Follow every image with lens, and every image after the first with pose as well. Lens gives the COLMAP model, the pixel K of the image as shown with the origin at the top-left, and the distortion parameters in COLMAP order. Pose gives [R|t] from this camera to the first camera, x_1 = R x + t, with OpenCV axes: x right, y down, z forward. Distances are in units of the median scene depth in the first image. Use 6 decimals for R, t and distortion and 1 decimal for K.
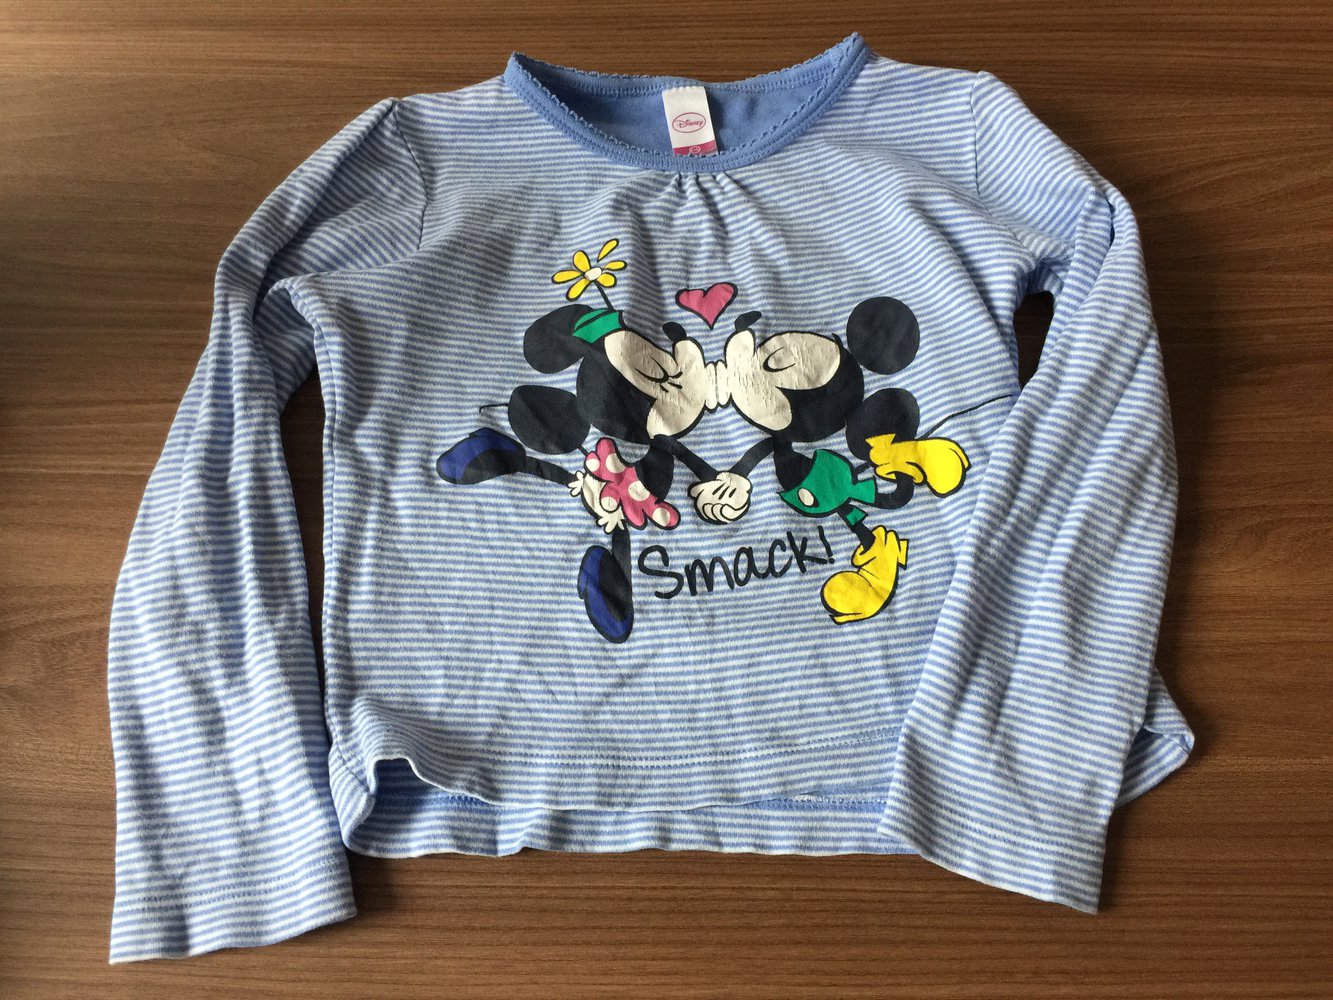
lens RADIAL K [[1124.2, 0, 666.5], [0, 1124.2, 500.0], [0, 0, 1]] dist [0.101263, -0.150341]
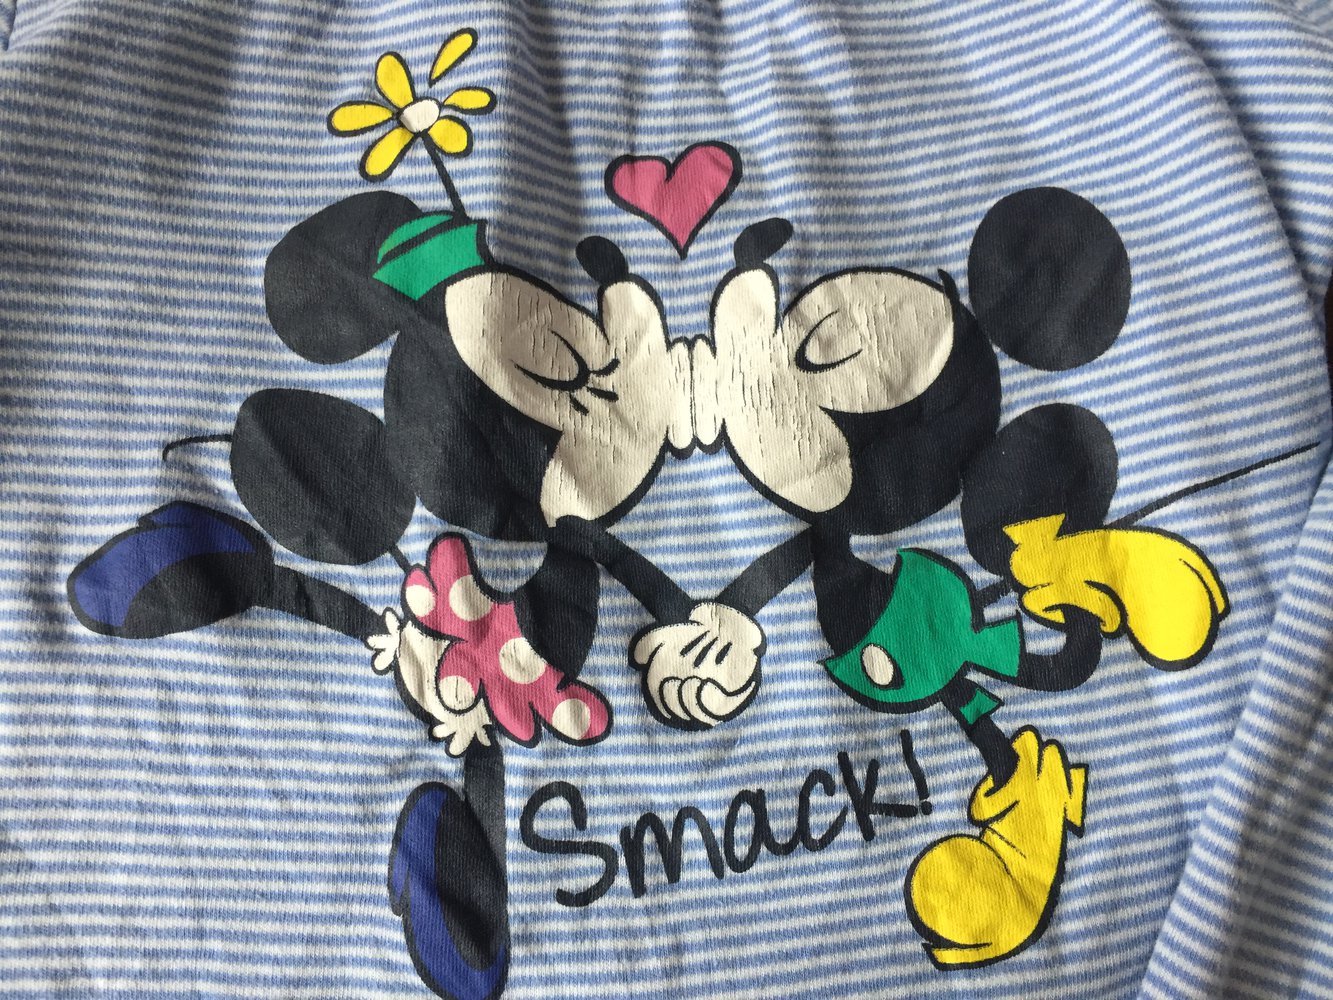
lens RADIAL K [[1124.2, 0, 666.5], [0, 1124.2, 500.0], [0, 0, 1]] dist [0.101263, -0.150341]
pose [[0.997869, 0.004939, 0.065067, 0.003811], [-0.023358, 0.958095, 0.285498, -0.200320], [-0.060931, -0.286409, 0.956168, 0.563091]]
